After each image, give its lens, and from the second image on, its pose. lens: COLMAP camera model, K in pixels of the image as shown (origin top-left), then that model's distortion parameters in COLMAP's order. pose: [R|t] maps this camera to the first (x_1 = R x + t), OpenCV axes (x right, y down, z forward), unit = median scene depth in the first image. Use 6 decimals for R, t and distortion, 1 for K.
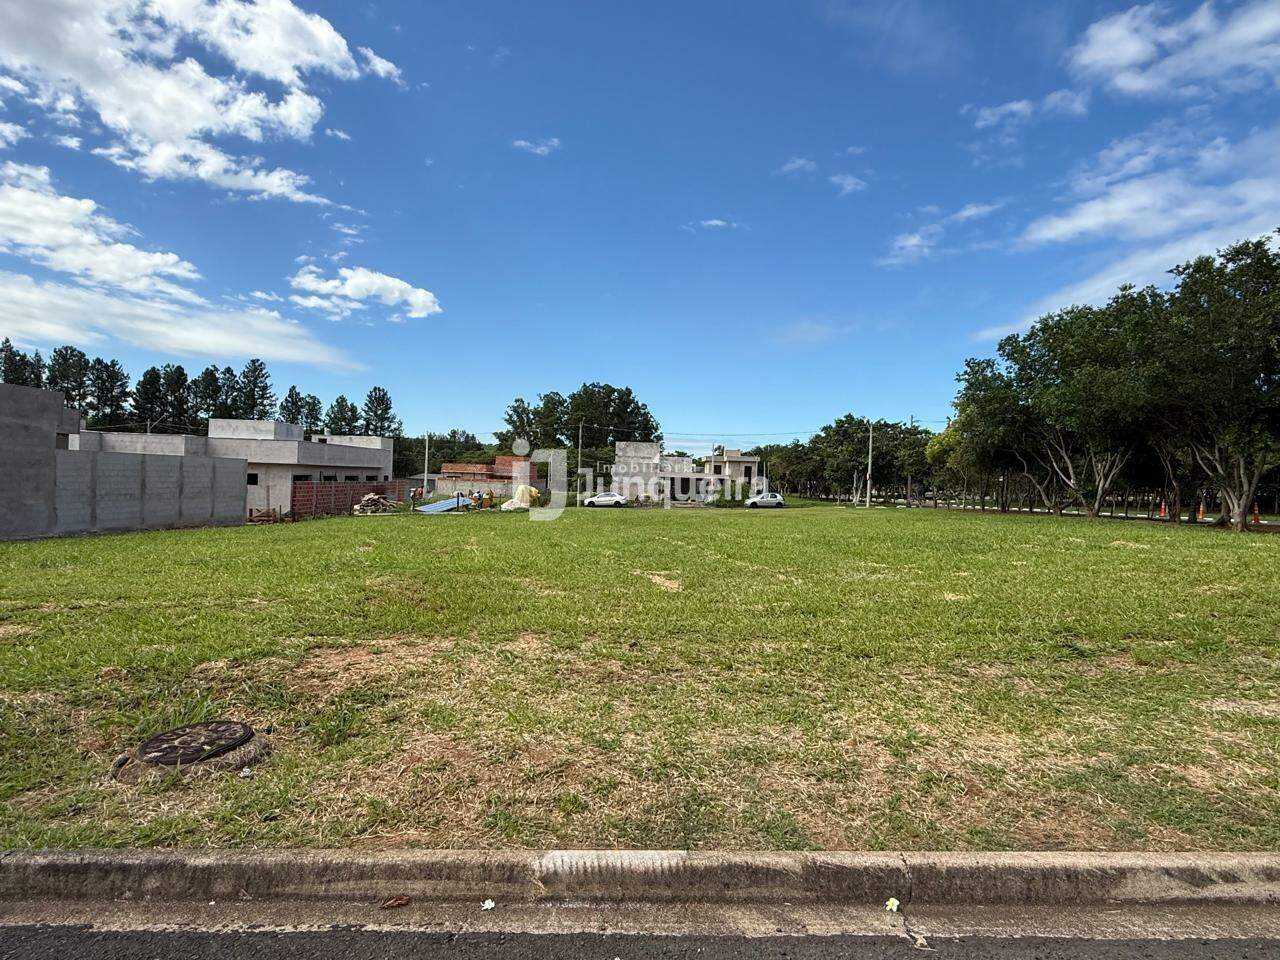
lens RADIAL K [[733.7, 0, 649.2], [0, 733.7, 431.8], [0, 0, 1]] dist [-0.012951, 0.021786]
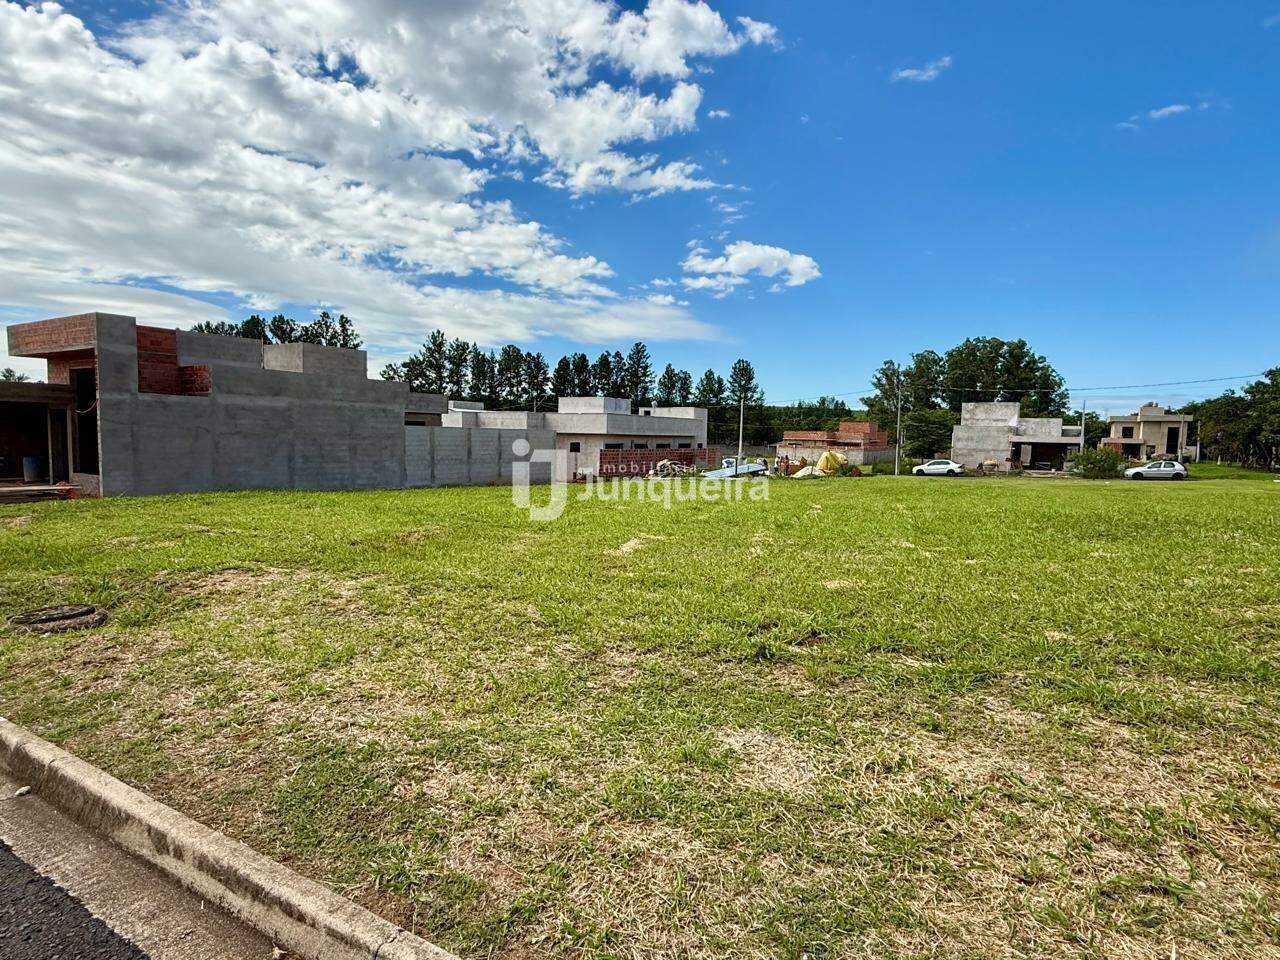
lens RADIAL K [[739.0, 0, 653.7], [0, 739.0, 481.5], [0, 0, 1]] dist [0.003087, 0.001928]
pose [[0.839443, 0.017725, -0.543158, 0.124269], [0.042392, 0.994287, 0.097963, 0.004840], [0.541791, -0.105260, 0.833896, 0.041104]]
